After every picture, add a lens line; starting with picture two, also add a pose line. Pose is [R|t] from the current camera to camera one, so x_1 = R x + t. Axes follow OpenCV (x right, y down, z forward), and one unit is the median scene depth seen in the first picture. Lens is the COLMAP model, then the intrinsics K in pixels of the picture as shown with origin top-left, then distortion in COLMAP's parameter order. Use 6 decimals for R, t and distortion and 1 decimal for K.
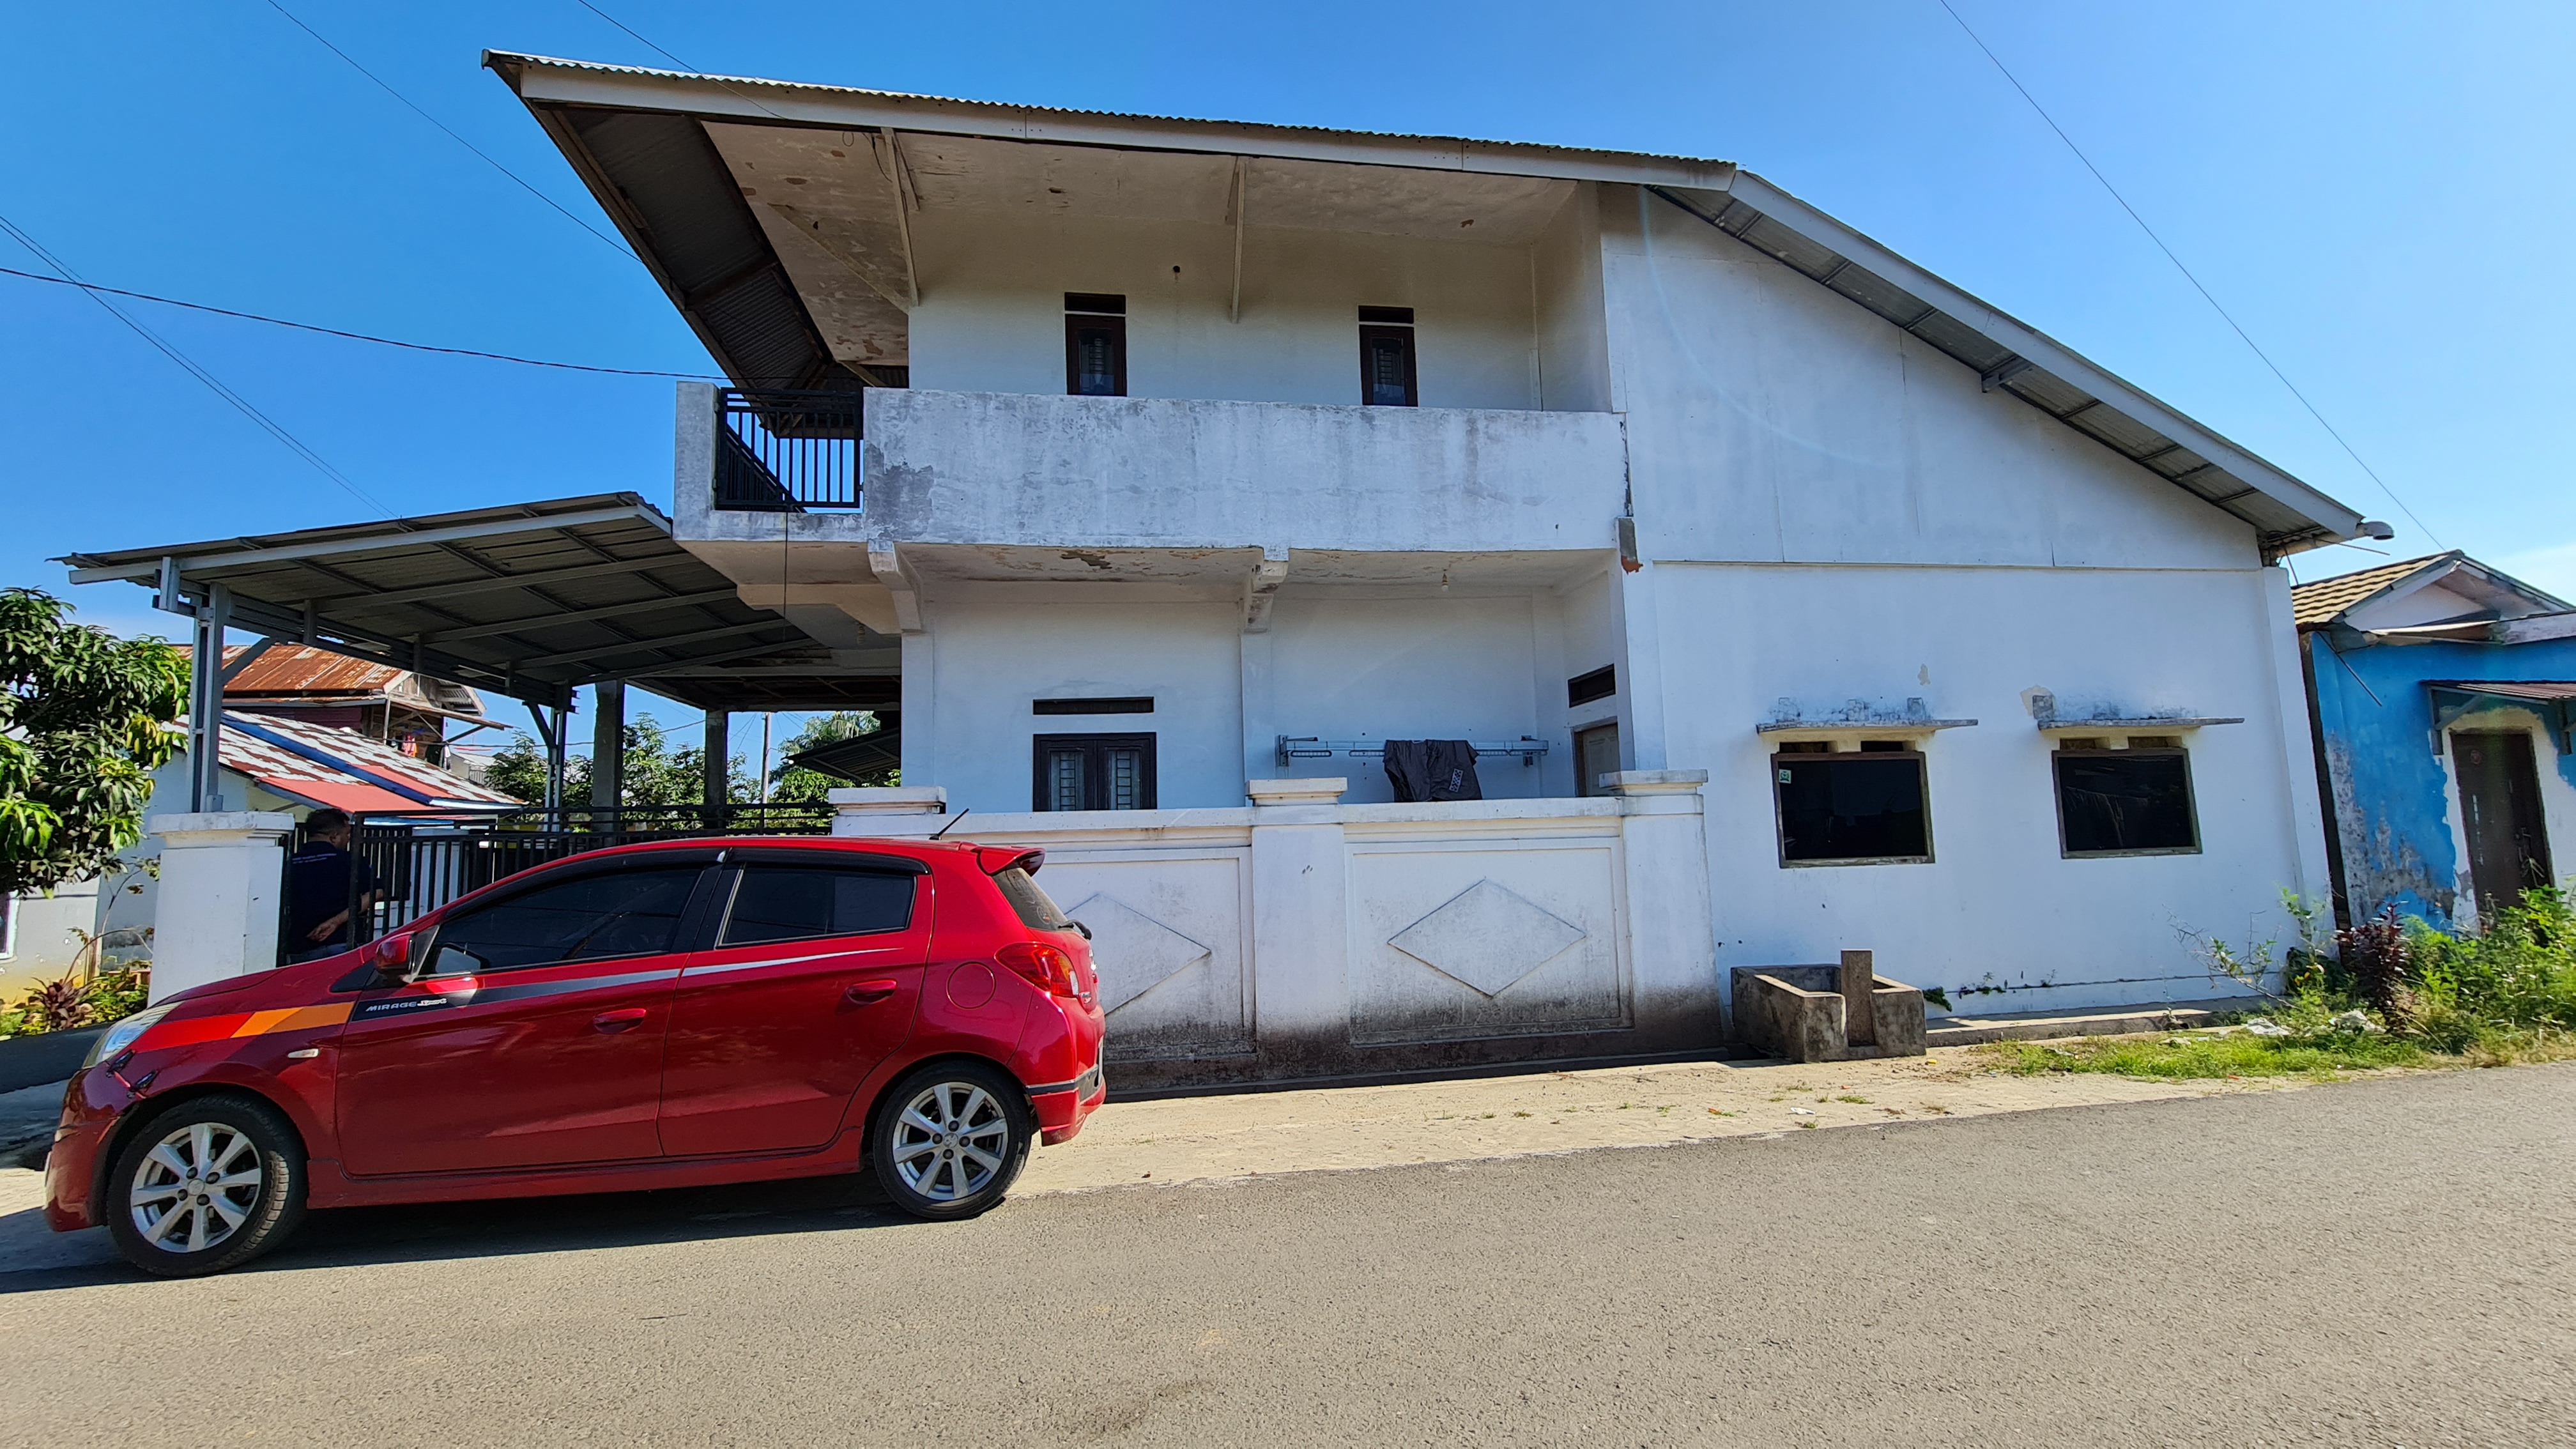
lens RADIAL K [[1058.4, 0, 1290.0], [0, 1058.4, 735.4], [0, 0, 1]] dist [0.001110, 0.000406]
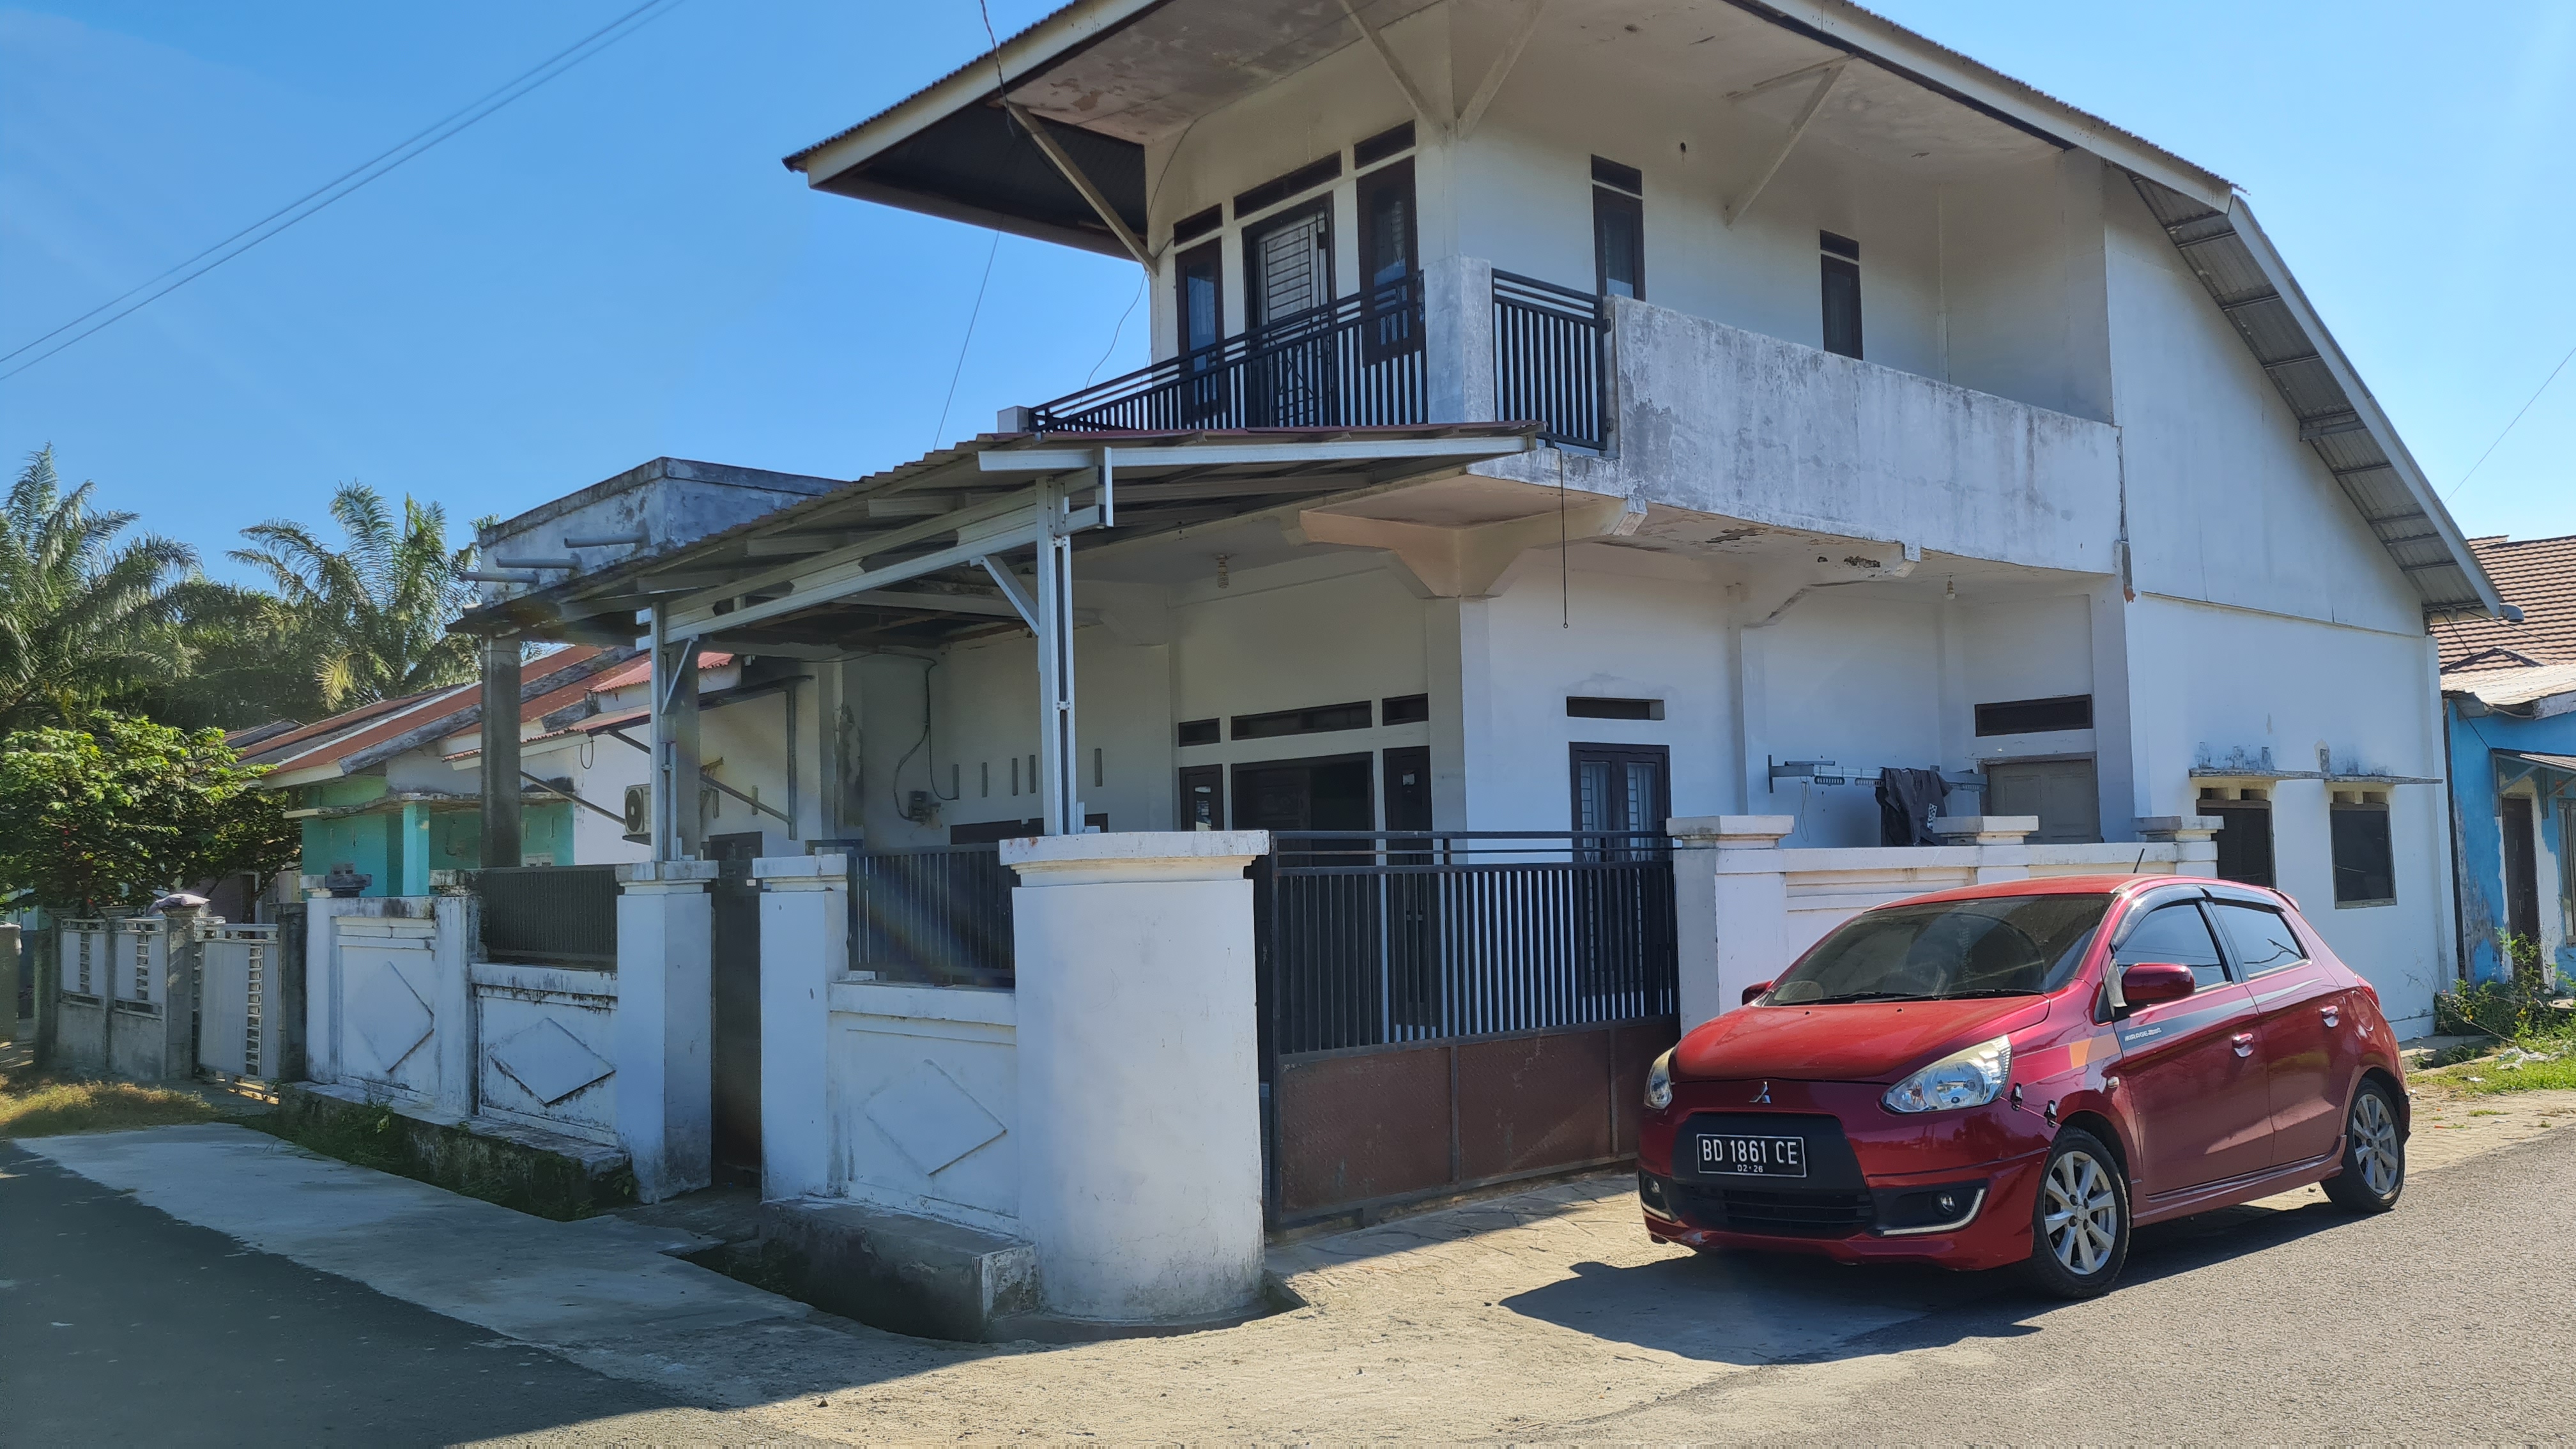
lens RADIAL K [[1934.5, 0, 1280.8], [0, 1934.5, 740.9], [0, 0, 1]] dist [0.040196, 0.003405]
pose [[0.851610, 0.047269, 0.522040, -1.236700], [-0.059553, 0.998202, 0.006766, 0.001820], [-0.520782, -0.036851, 0.852894, -0.087457]]
